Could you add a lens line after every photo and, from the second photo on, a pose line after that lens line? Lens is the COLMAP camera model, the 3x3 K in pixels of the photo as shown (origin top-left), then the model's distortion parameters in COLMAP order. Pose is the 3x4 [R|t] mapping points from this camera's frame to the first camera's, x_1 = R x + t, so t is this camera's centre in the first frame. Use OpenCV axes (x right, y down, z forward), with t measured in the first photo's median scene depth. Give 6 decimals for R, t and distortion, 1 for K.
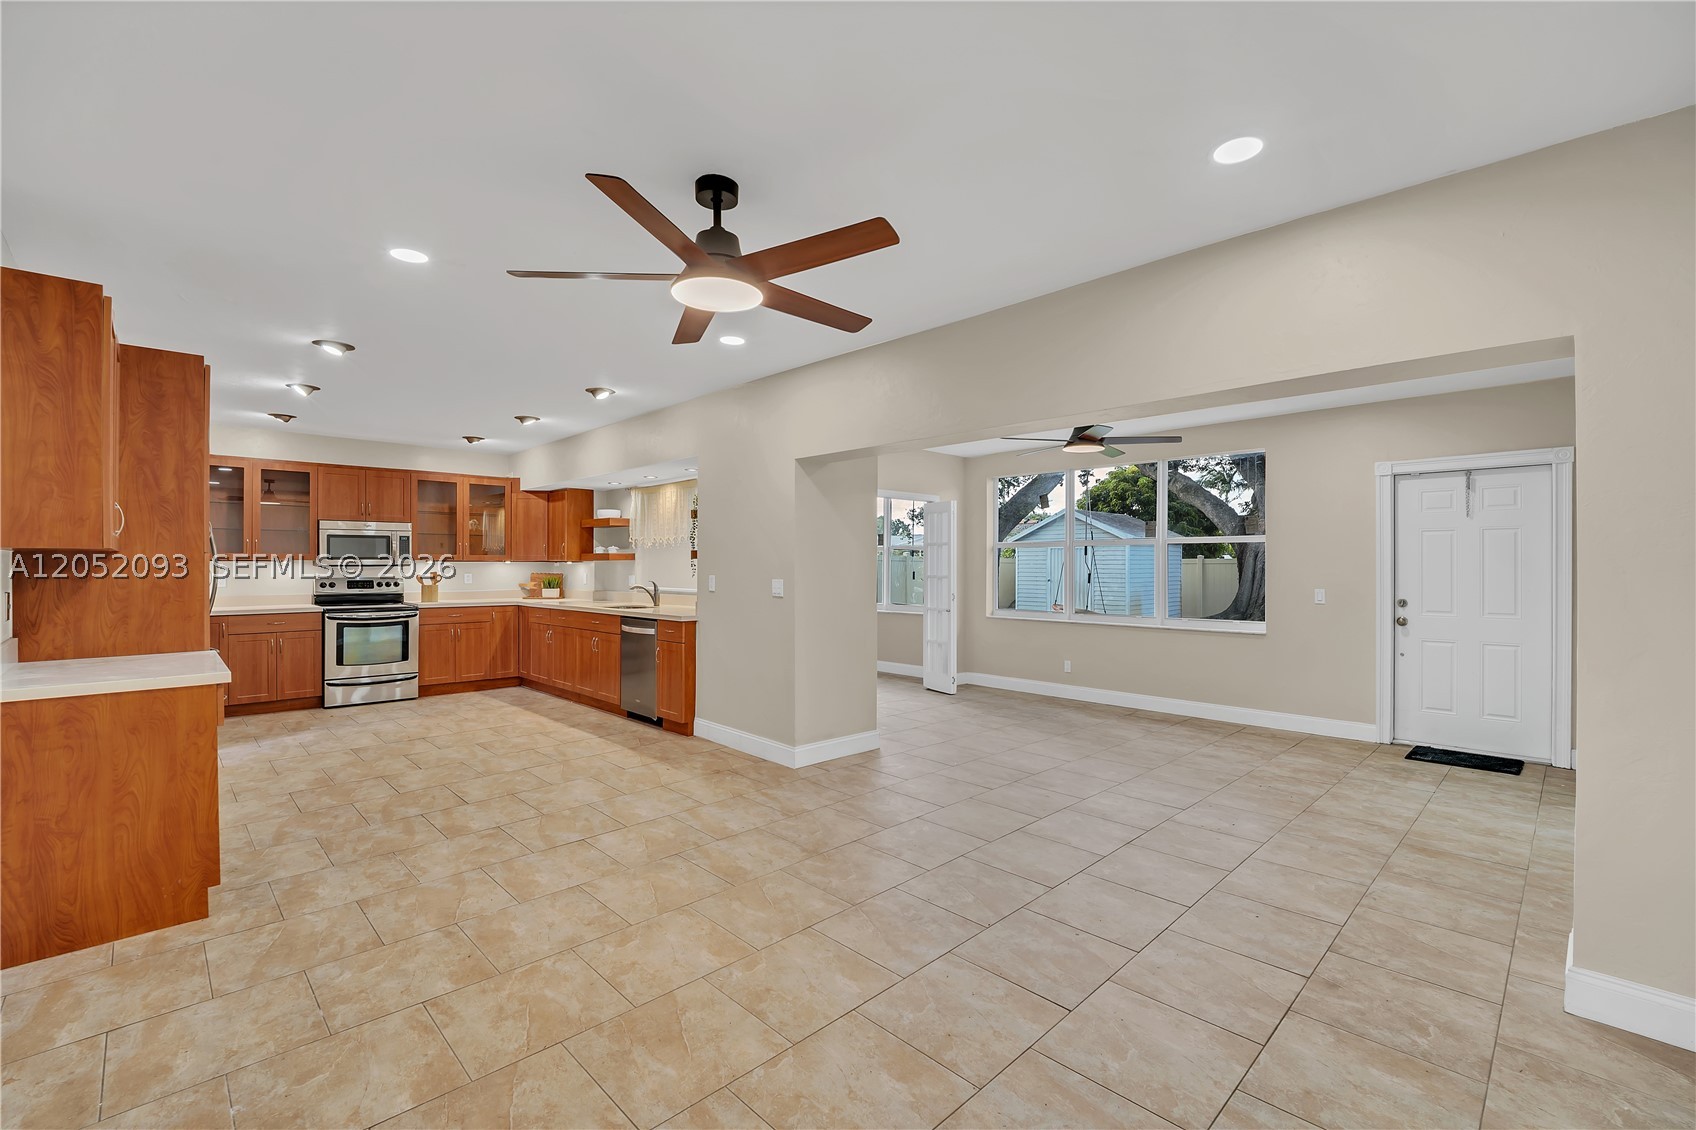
lens RADIAL K [[724.5, 0, 851.7], [0, 724.5, 561.5], [0, 0, 1]] dist [0.000165, -0.011178]
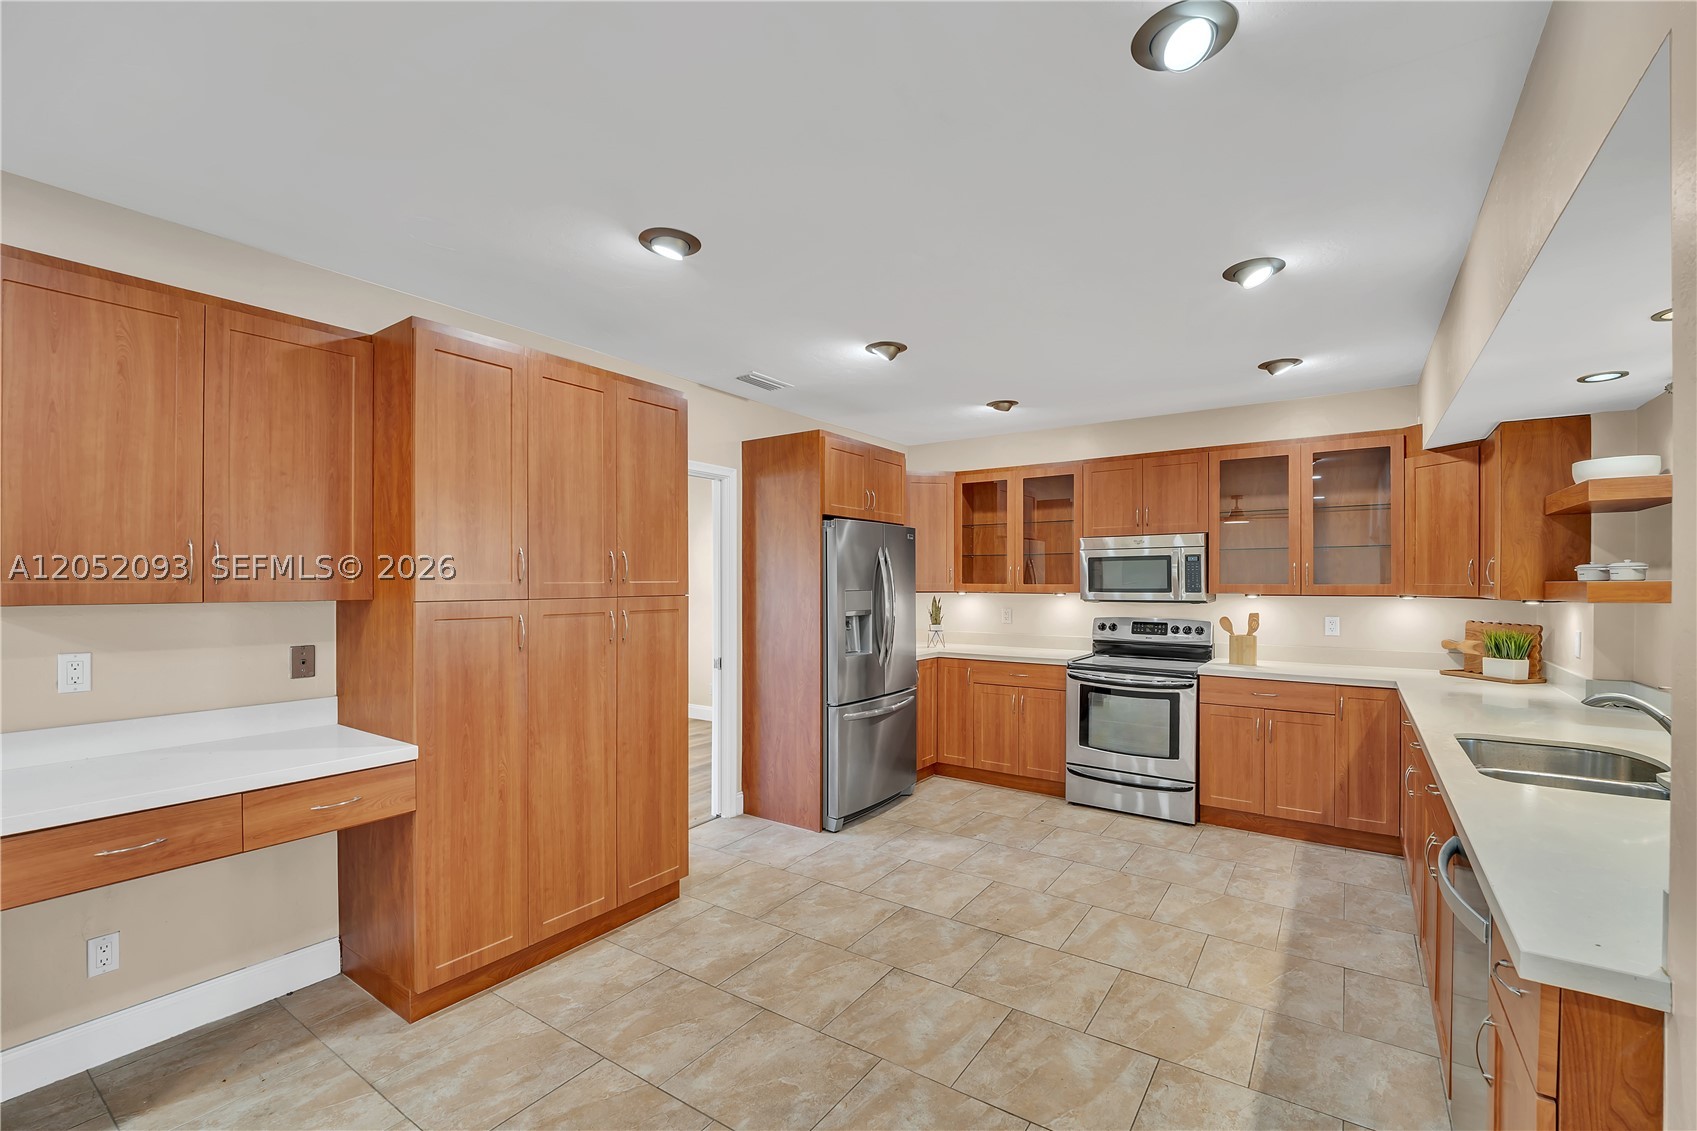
lens RADIAL K [[724.9, 0, 855.3], [0, 724.9, 581.4], [0, 0, 1]] dist [0.000165, -0.011178]
pose [[0.192988, 0.000560, -0.981201, -0.076043], [0.004516, 0.999989, 0.001459, -0.016622], [0.981191, -0.004713, 0.192983, 0.693599]]
